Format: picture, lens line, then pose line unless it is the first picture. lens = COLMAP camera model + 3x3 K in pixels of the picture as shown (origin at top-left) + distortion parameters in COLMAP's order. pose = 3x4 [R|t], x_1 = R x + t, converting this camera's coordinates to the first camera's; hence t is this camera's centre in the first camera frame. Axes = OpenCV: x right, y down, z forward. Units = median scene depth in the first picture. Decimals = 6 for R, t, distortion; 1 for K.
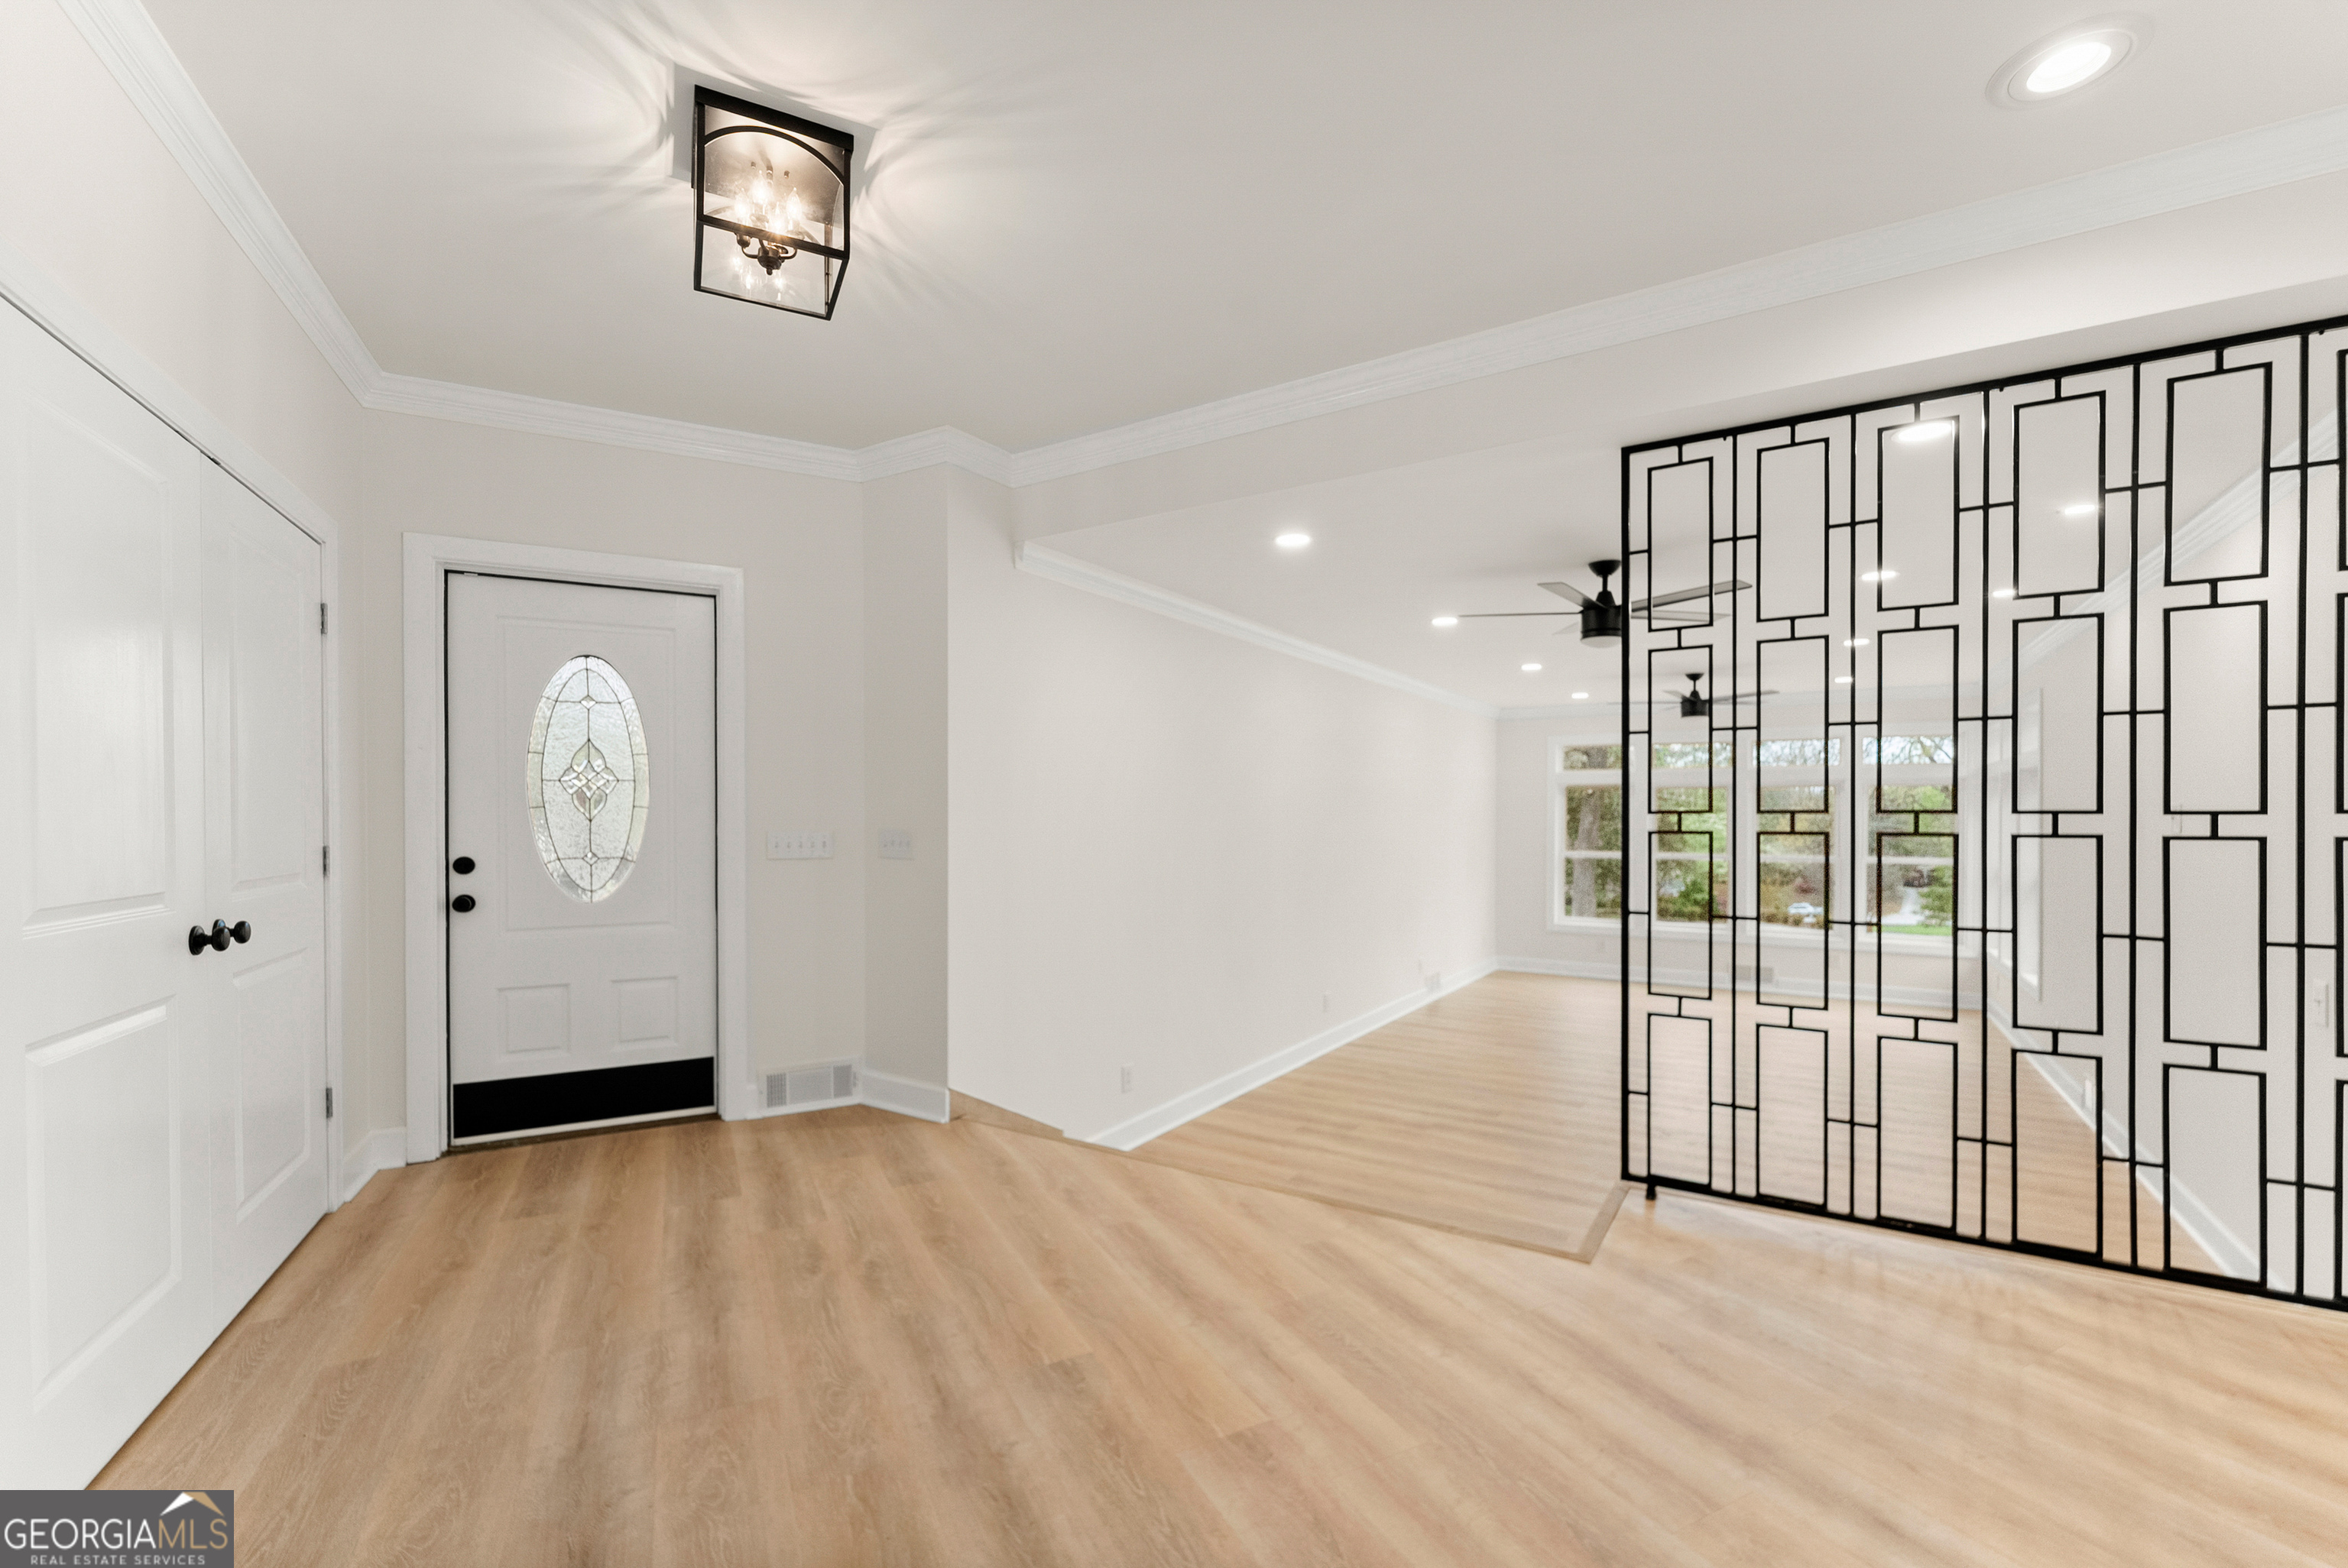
lens RADIAL K [[972.2, 0, 1182.1], [0, 972.2, 814.5], [0, 0, 1]] dist [0.000030, -0.000254]
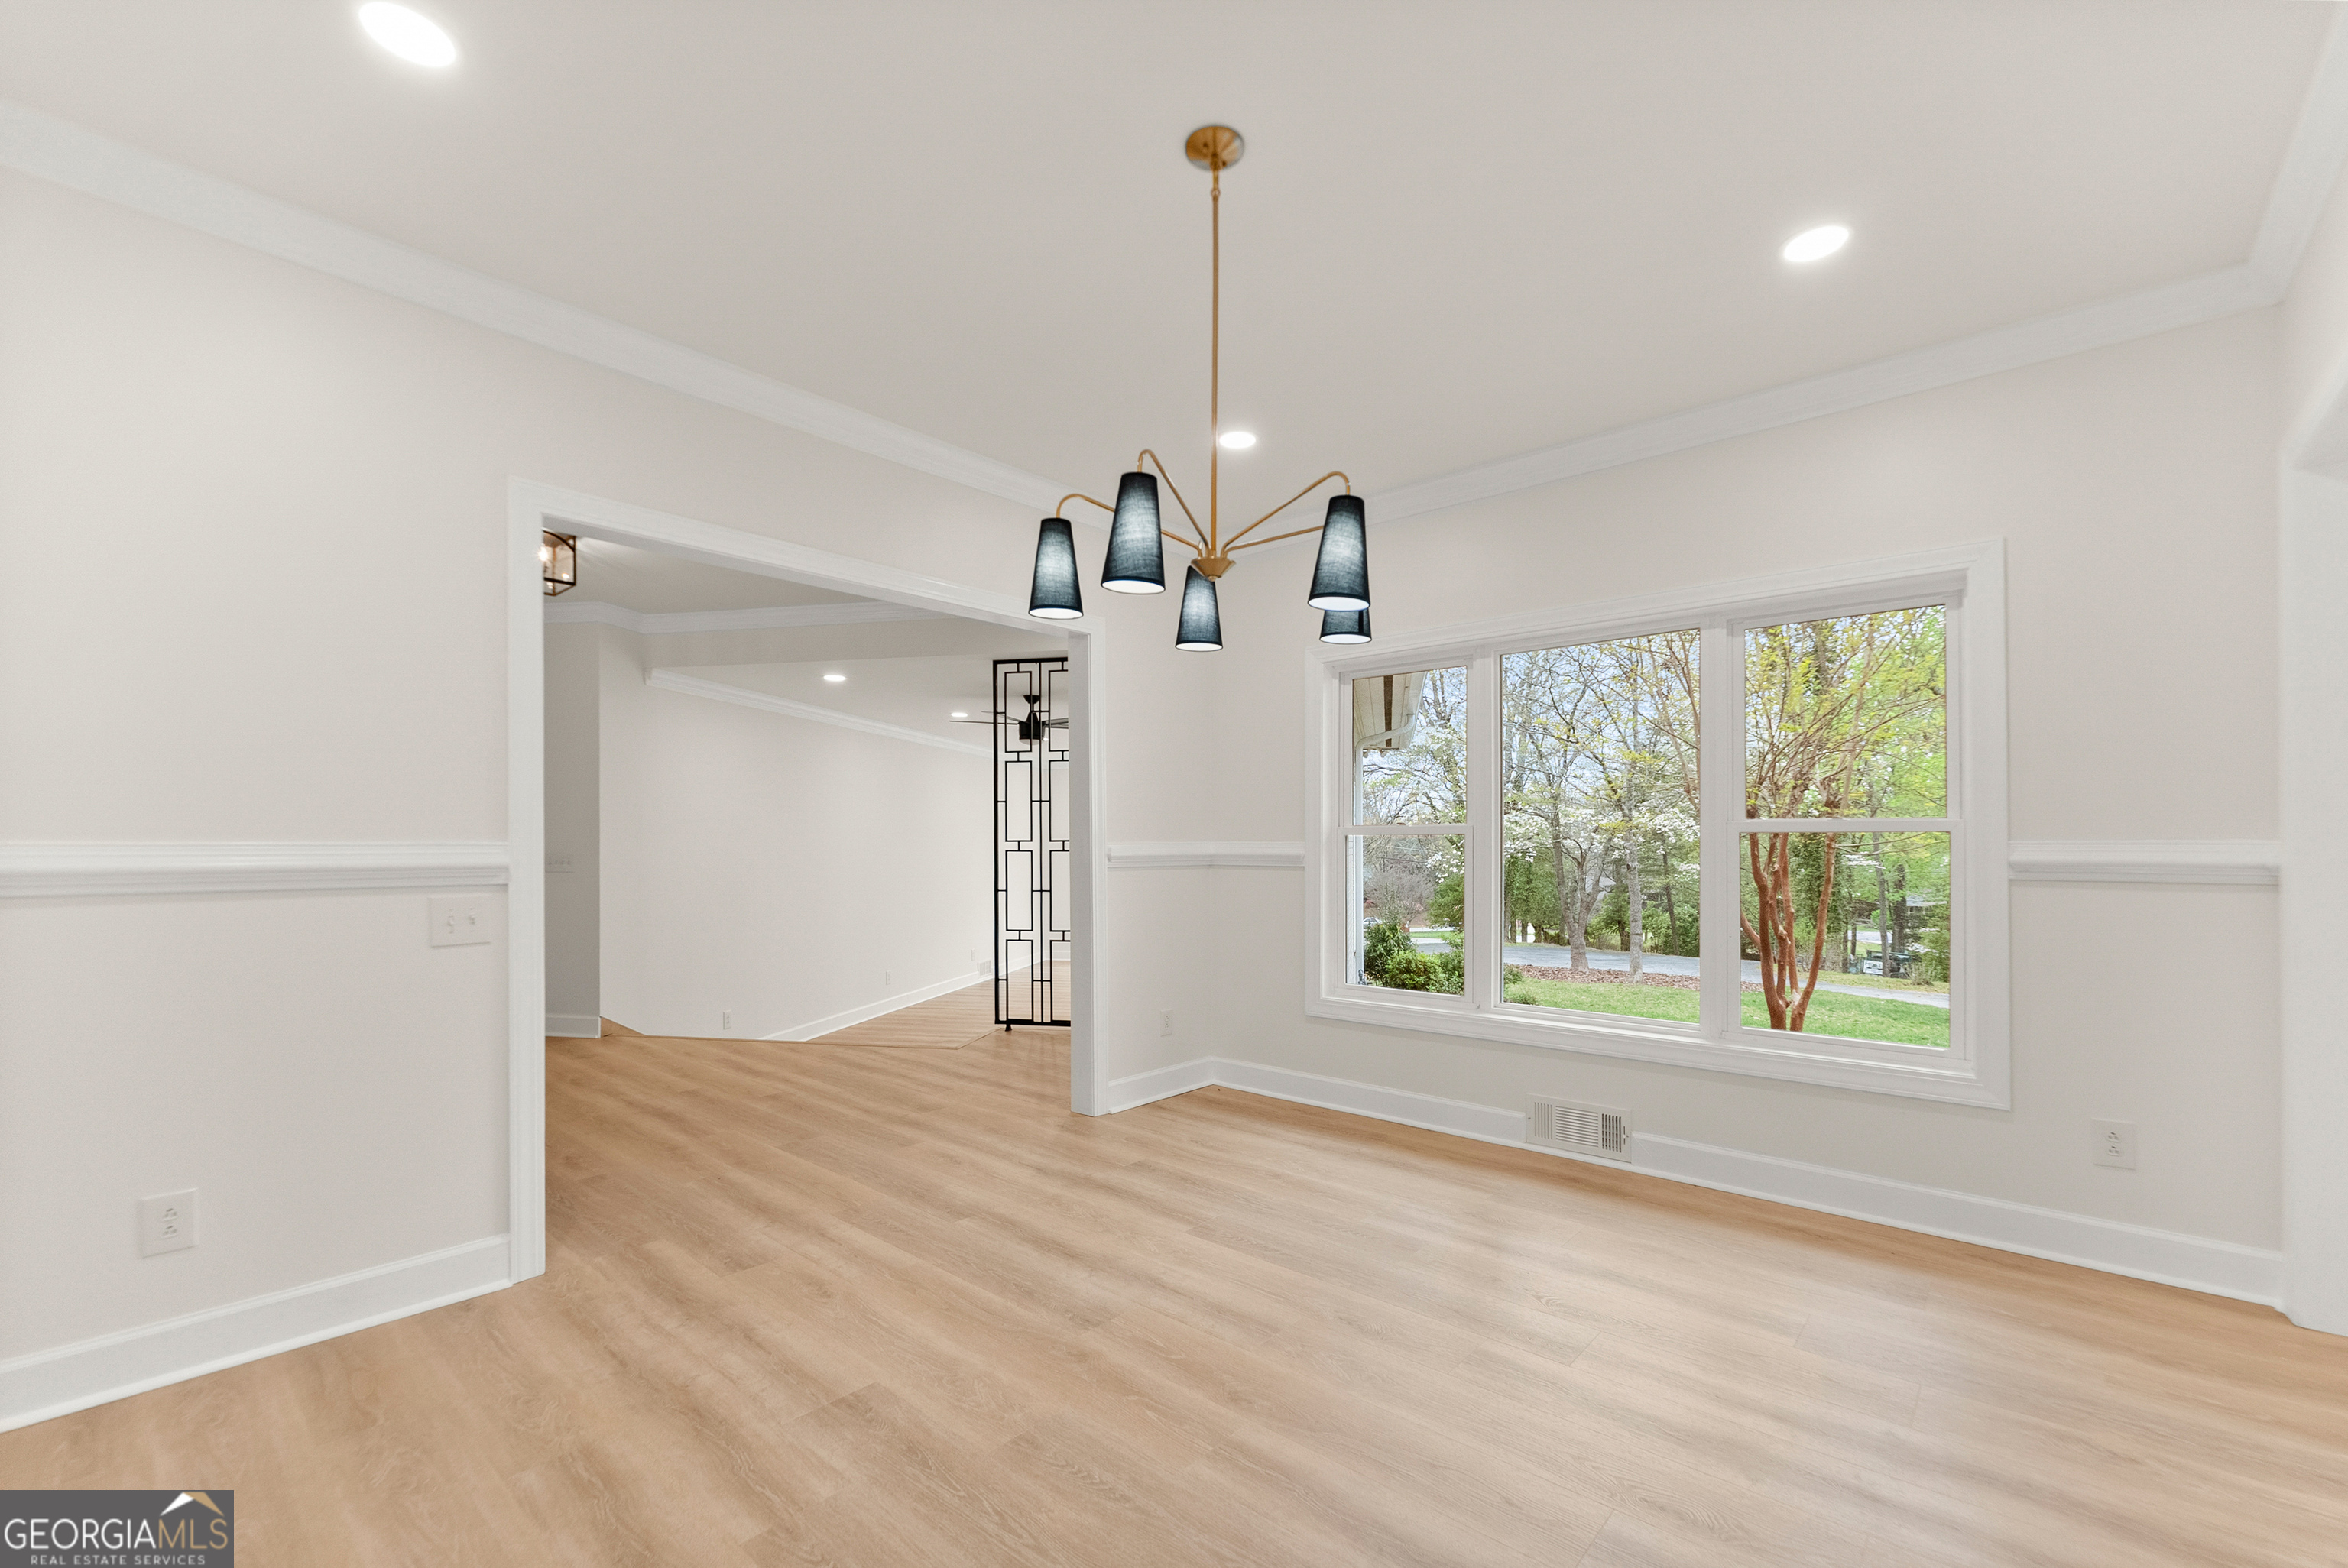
lens RADIAL K [[986.6, 0, 1179.1], [0, 986.6, 829.5], [0, 0, 1]] dist [0.020718, -0.000060]
pose [[0.935484, -0.001450, 0.353365, 0.089571], [0.005023, 0.999945, -0.009196, -0.005576], [-0.353333, 0.010377, 0.935440, -1.080763]]
